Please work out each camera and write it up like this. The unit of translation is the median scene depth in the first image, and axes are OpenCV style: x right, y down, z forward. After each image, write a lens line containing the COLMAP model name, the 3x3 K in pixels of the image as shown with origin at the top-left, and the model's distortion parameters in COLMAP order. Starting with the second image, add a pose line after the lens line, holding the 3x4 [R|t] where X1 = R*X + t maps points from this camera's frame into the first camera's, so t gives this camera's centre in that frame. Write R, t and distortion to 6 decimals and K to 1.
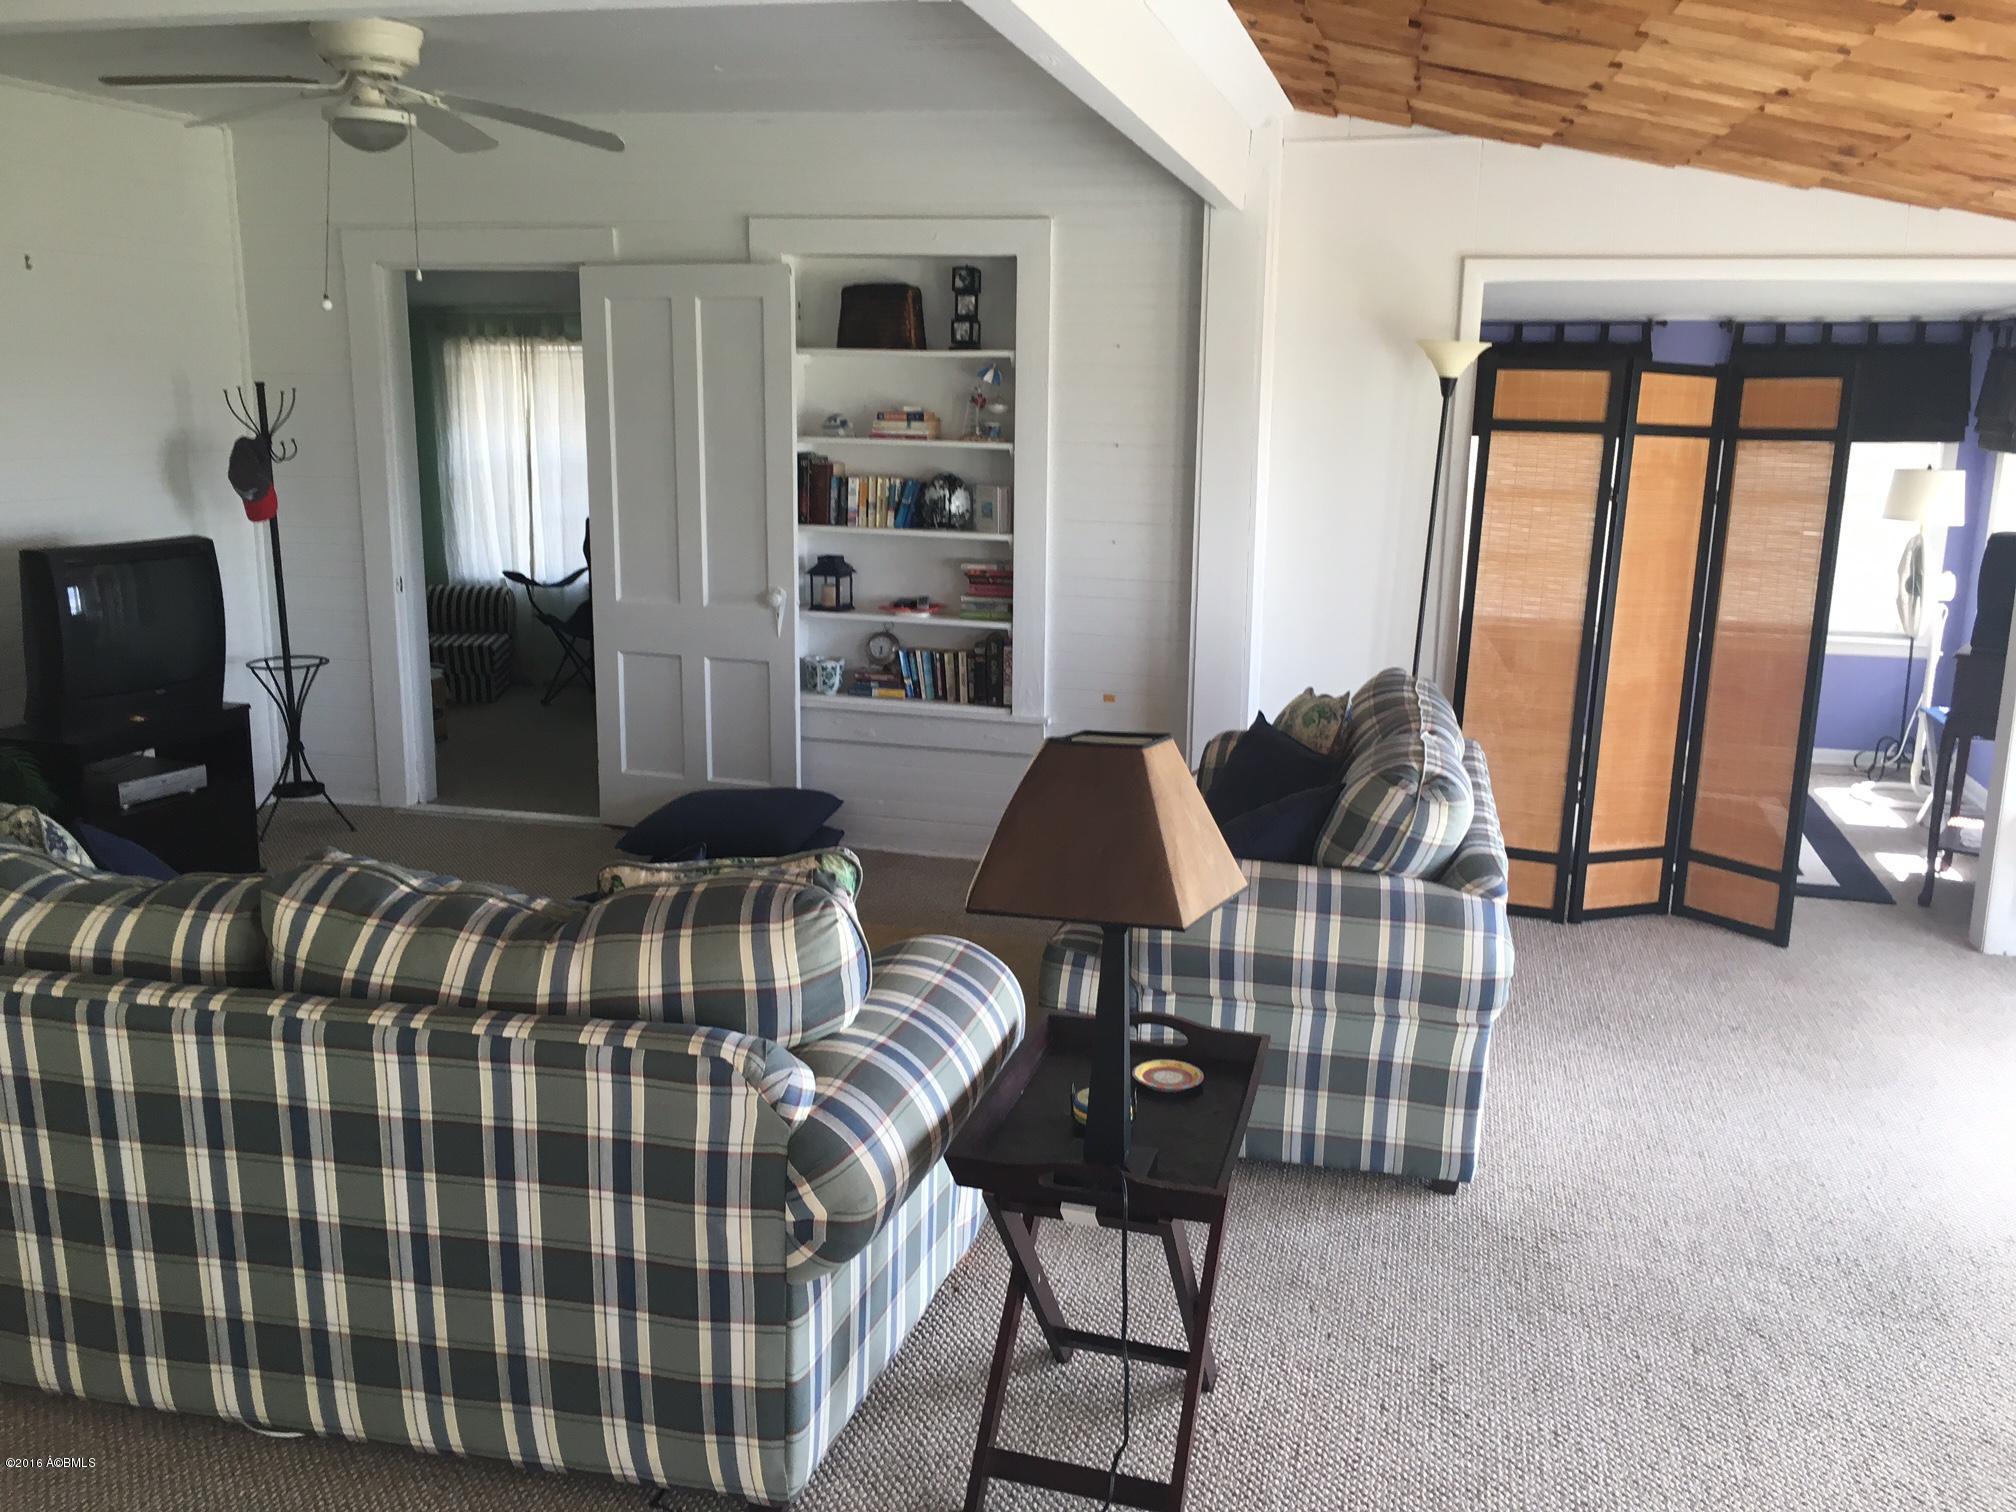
lens RADIAL K [[1587.0, 0, 1008.0], [0, 1587.0, 756.0], [0, 0, 1]] dist [0.056304, -0.071480]
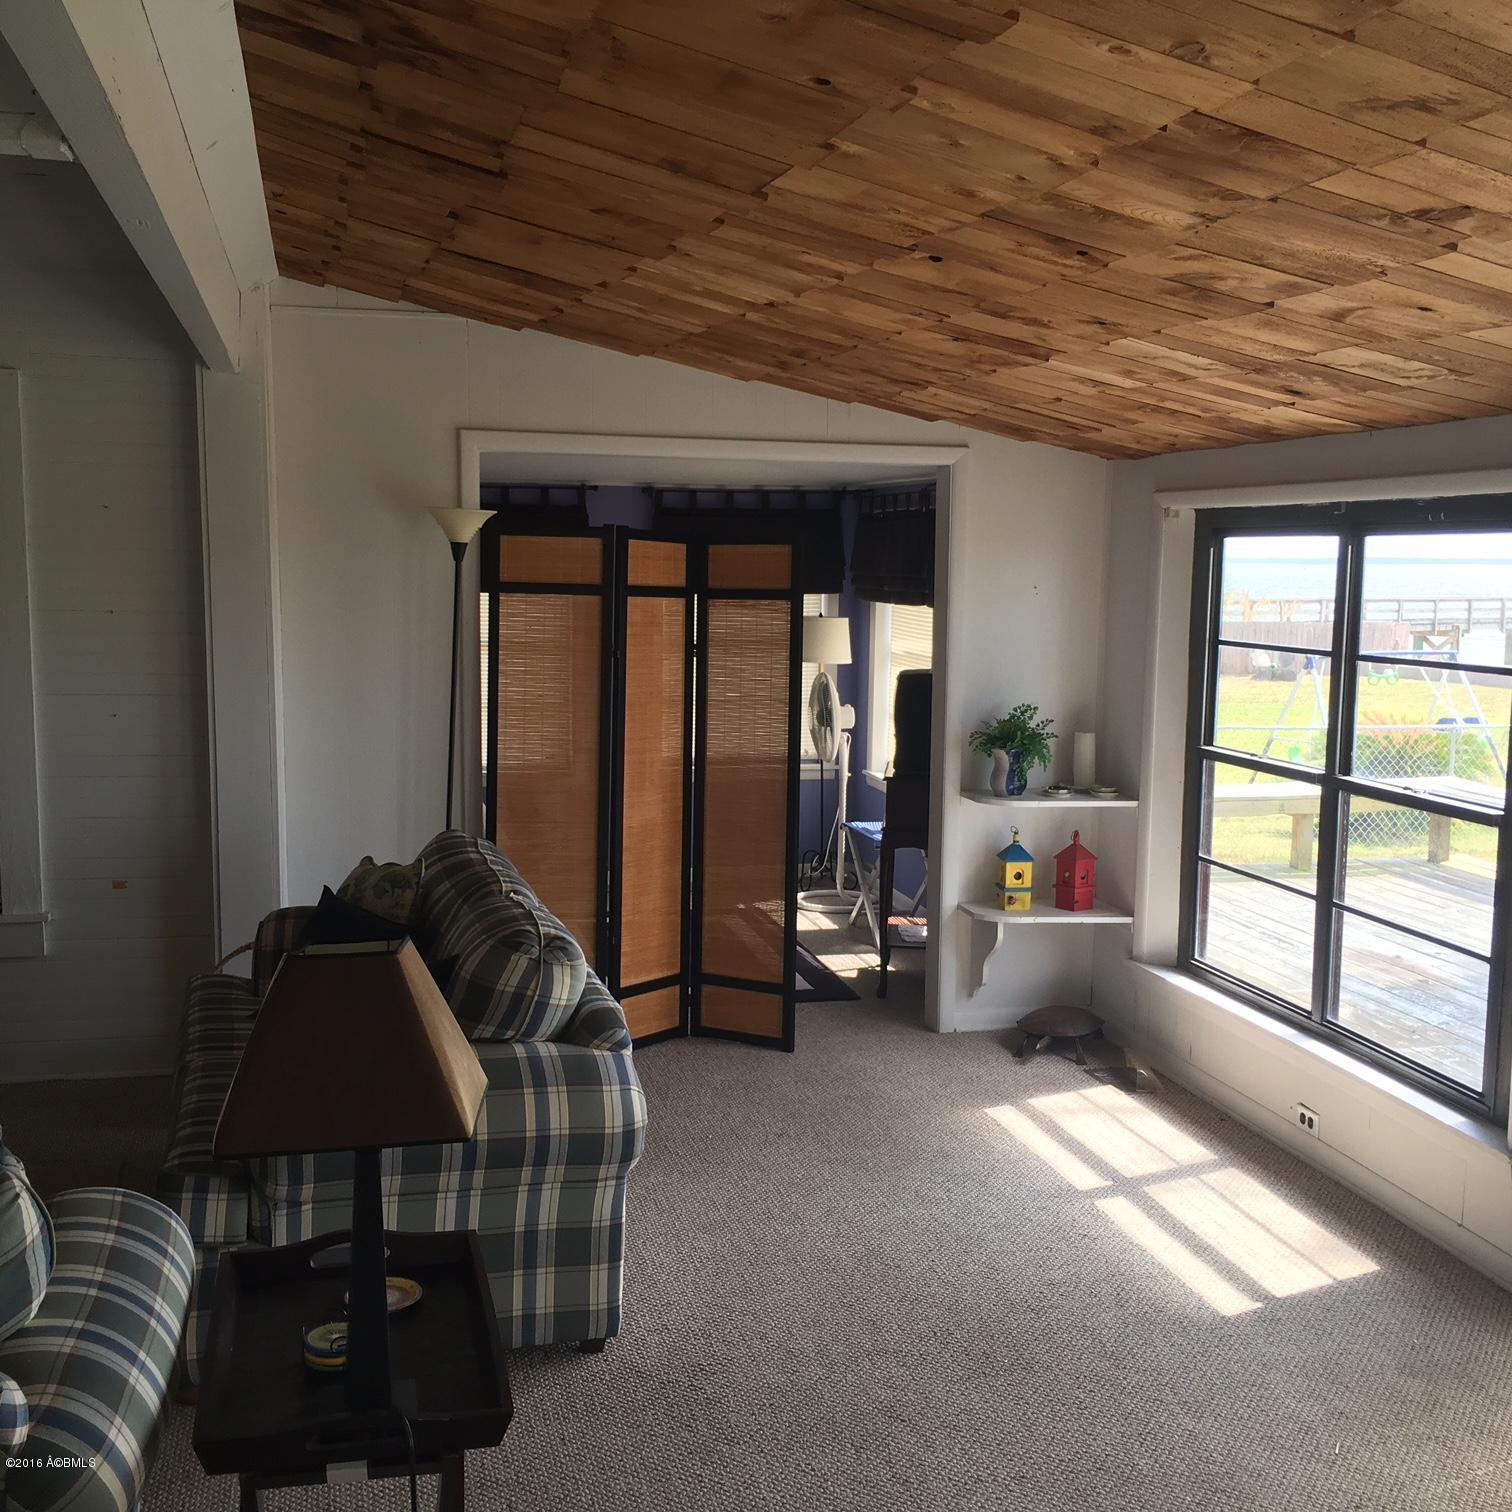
lens RADIAL K [[1623.2, 0, 685.9], [0, 1623.2, 776.0], [0, 0, 1]] dist [0.047775, -0.062197]
pose [[0.891644, -0.065991, 0.447902, -0.110202], [0.101914, 0.993185, -0.056552, -0.021781], [-0.441118, 0.096071, 0.892292, 0.026918]]
